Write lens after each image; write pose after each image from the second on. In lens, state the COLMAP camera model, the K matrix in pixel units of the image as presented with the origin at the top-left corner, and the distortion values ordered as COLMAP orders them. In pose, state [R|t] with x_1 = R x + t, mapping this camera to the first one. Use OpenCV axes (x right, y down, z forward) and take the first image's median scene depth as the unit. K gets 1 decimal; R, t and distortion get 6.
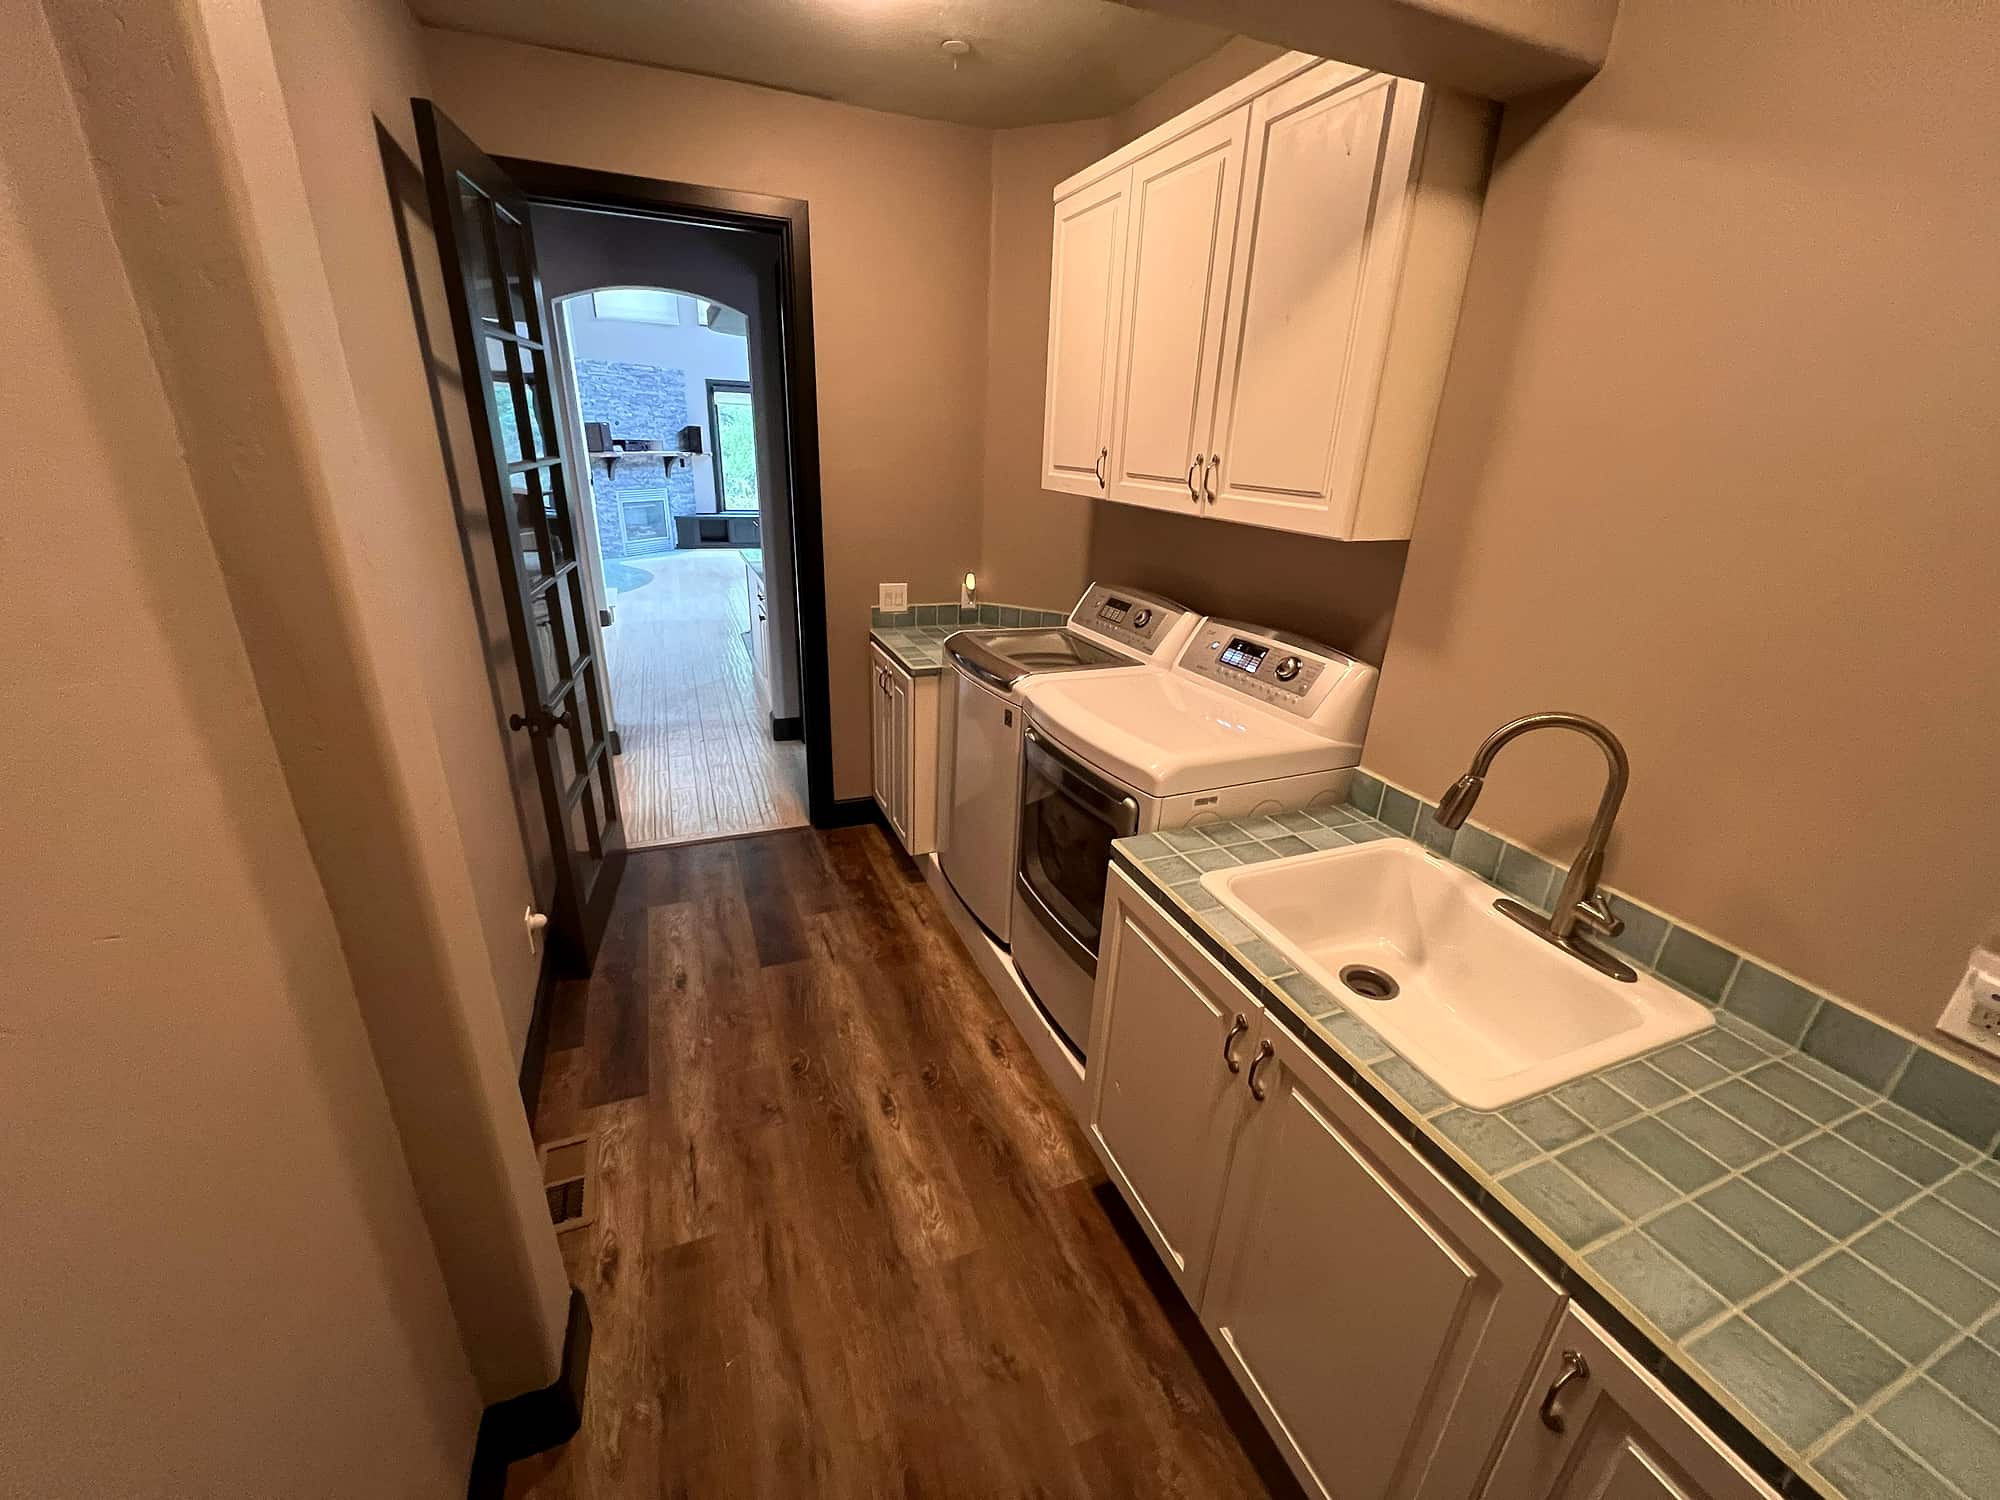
lens RADIAL K [[796.4, 0, 993.6], [0, 796.4, 748.7], [0, 0, 1]] dist [-0.000895, 0.000013]
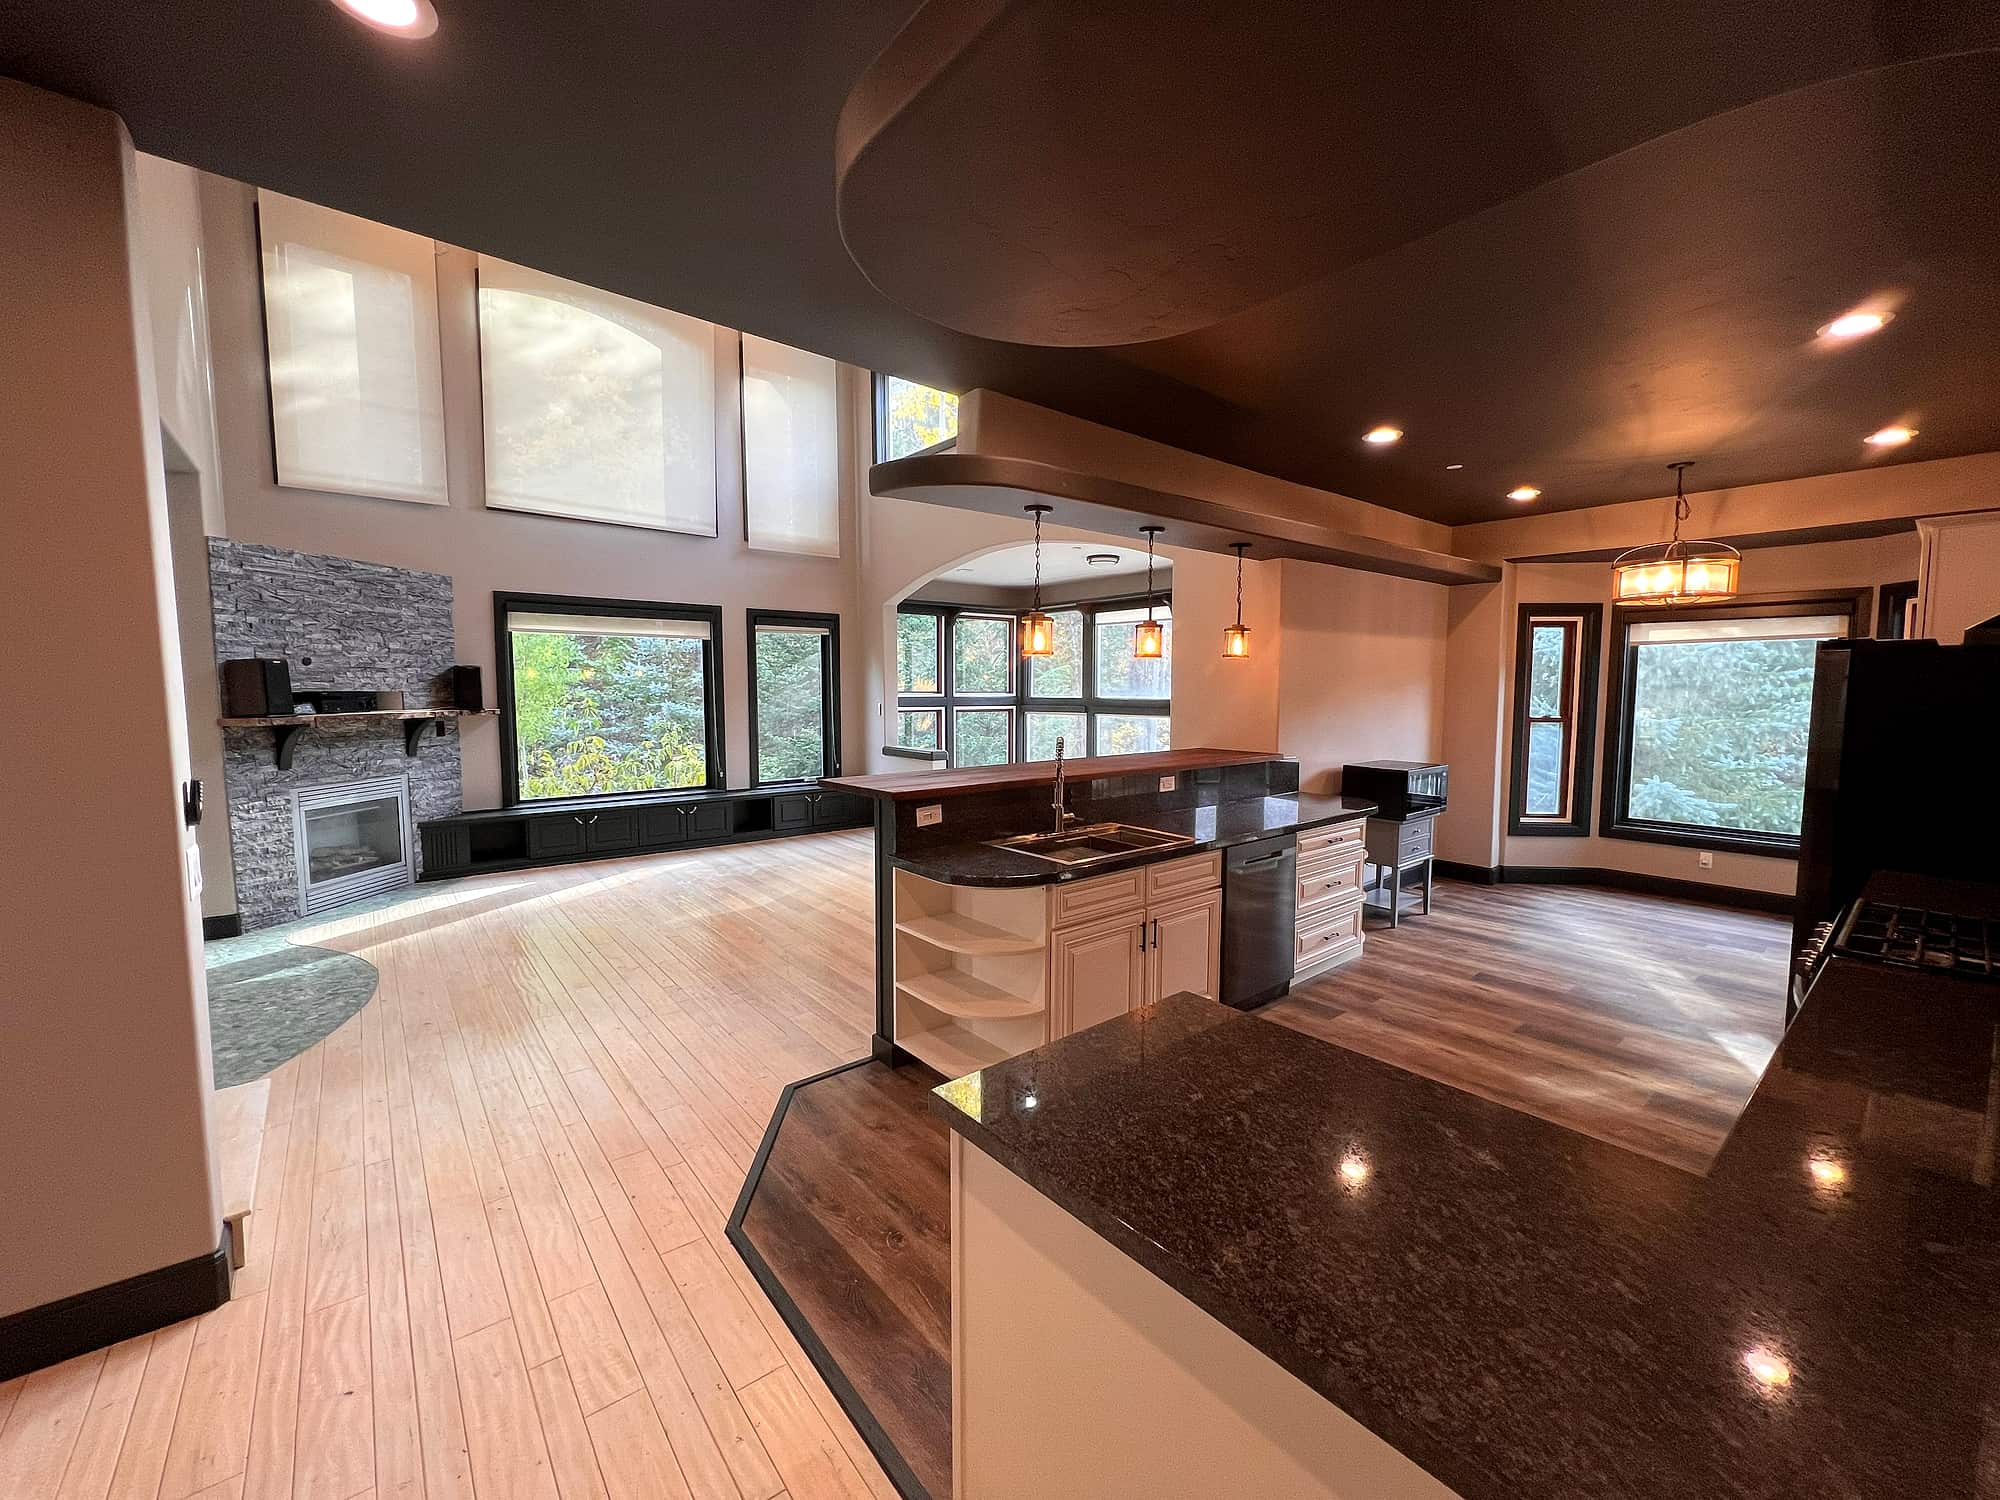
lens RADIAL K [[796.4, 0, 993.6], [0, 796.4, 748.7], [0, 0, 1]] dist [-0.000895, 0.000013]
pose [[0.952558, -0.058747, 0.298633, -0.195437], [0.140817, 0.954927, -0.261313, -0.150406], [-0.269821, 0.290968, 0.917896, 0.401247]]
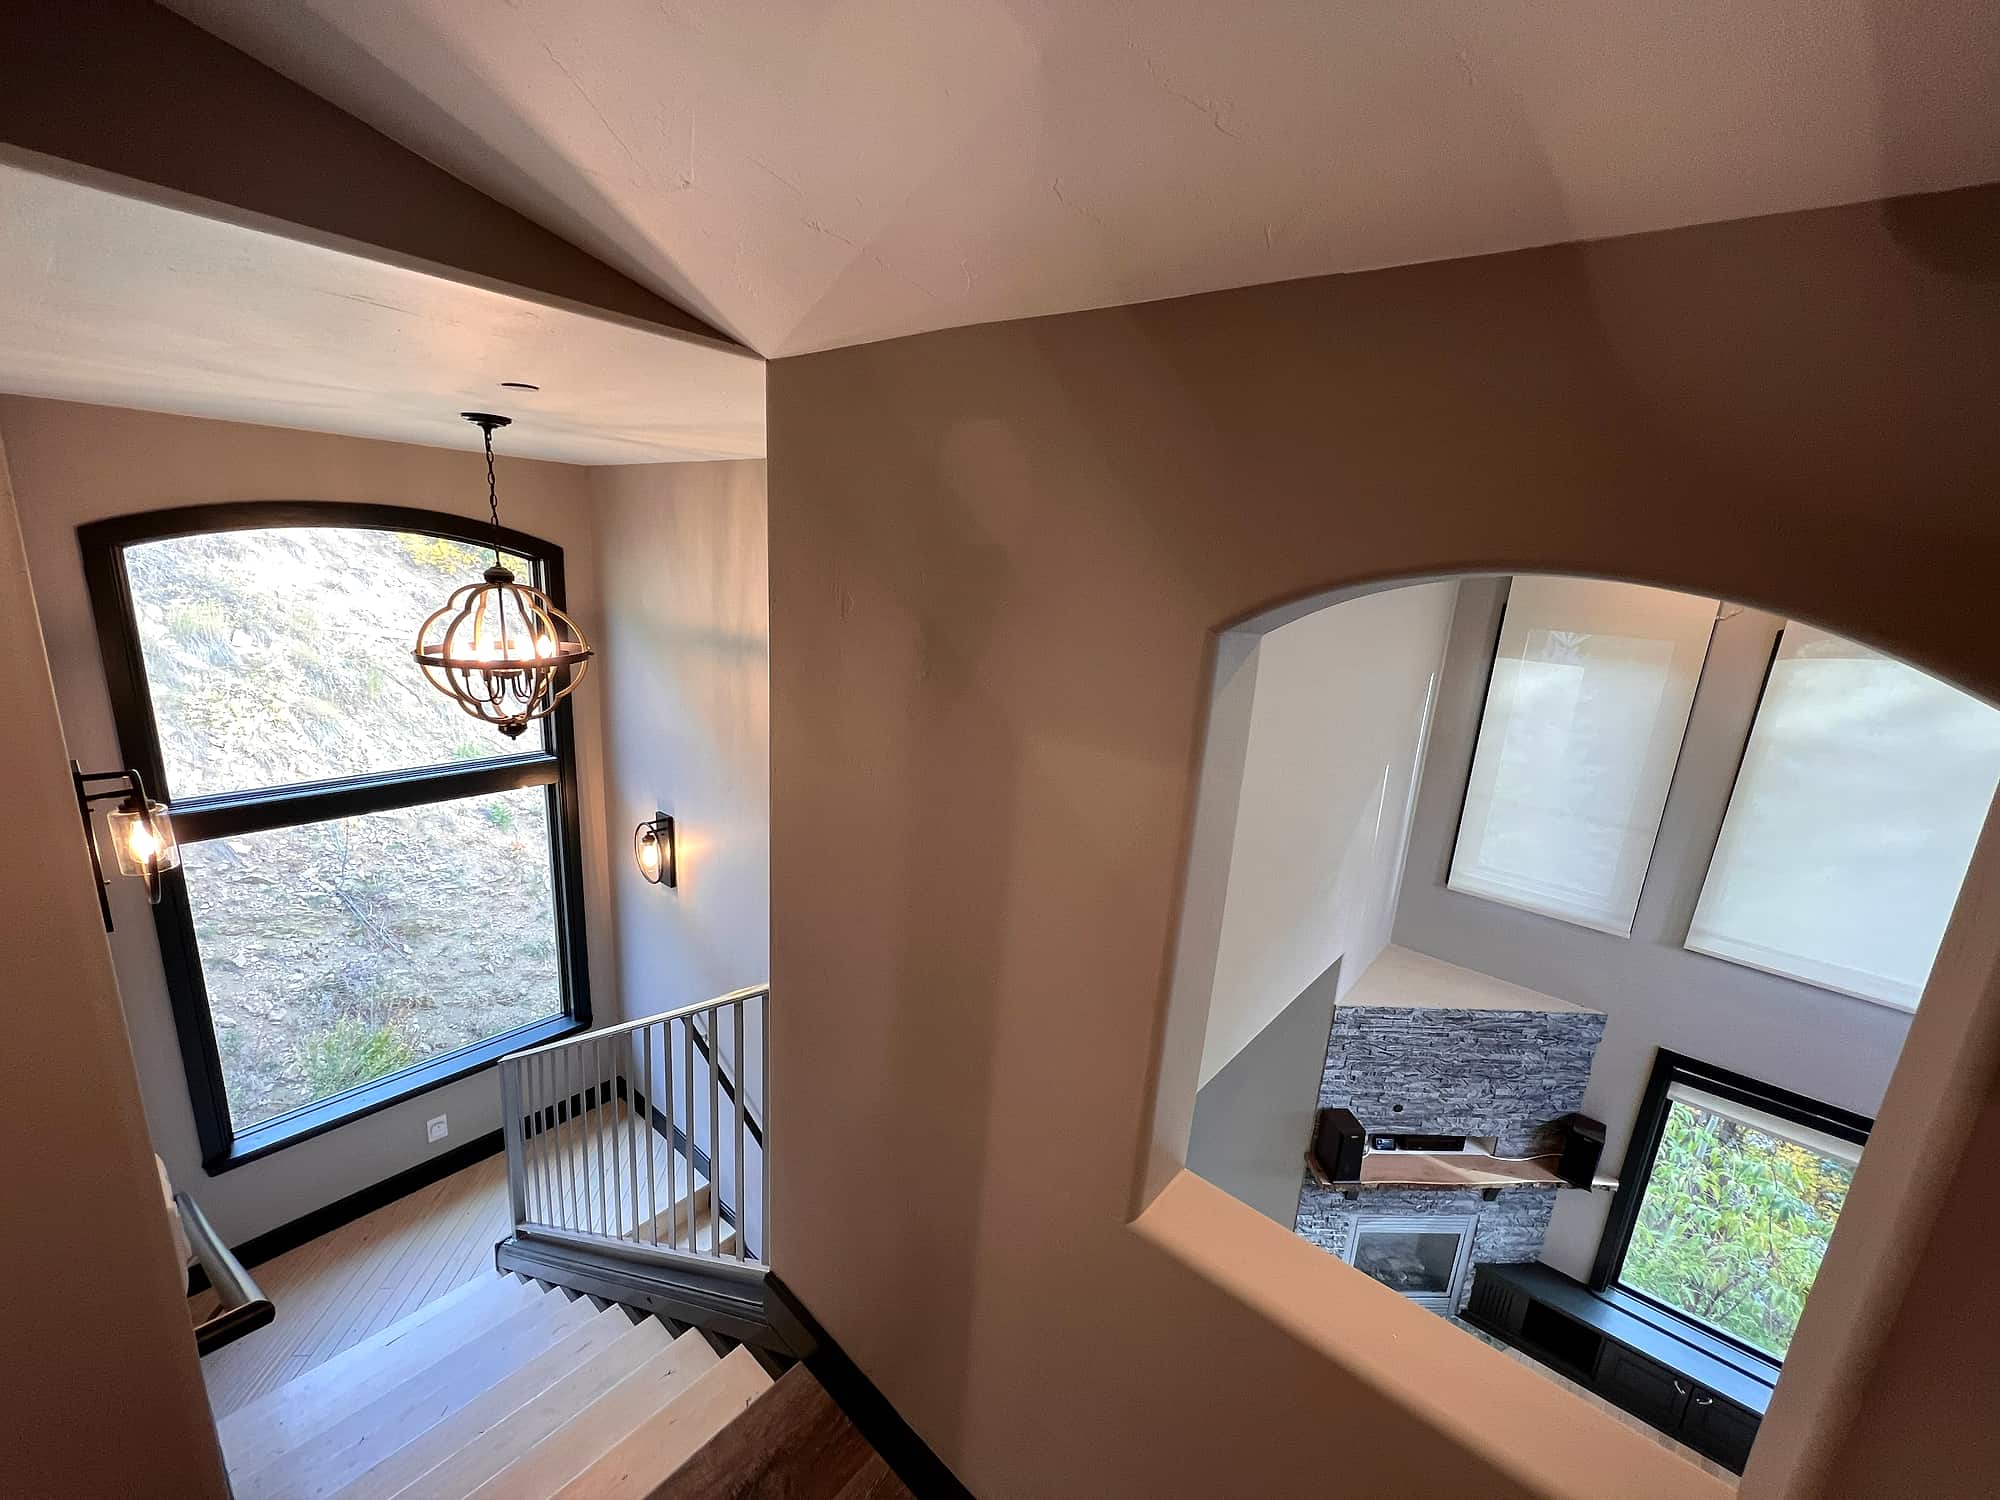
lens RADIAL K [[796.4, 0, 993.6], [0, 796.4, 748.7], [0, 0, 1]] dist [-0.000895, 0.000013]
pose [[0.469113, 0.203600, -0.859348, -0.194666], [-0.364533, 0.930941, 0.021566, -0.501828], [0.804393, 0.303144, 0.510936, 0.440421]]
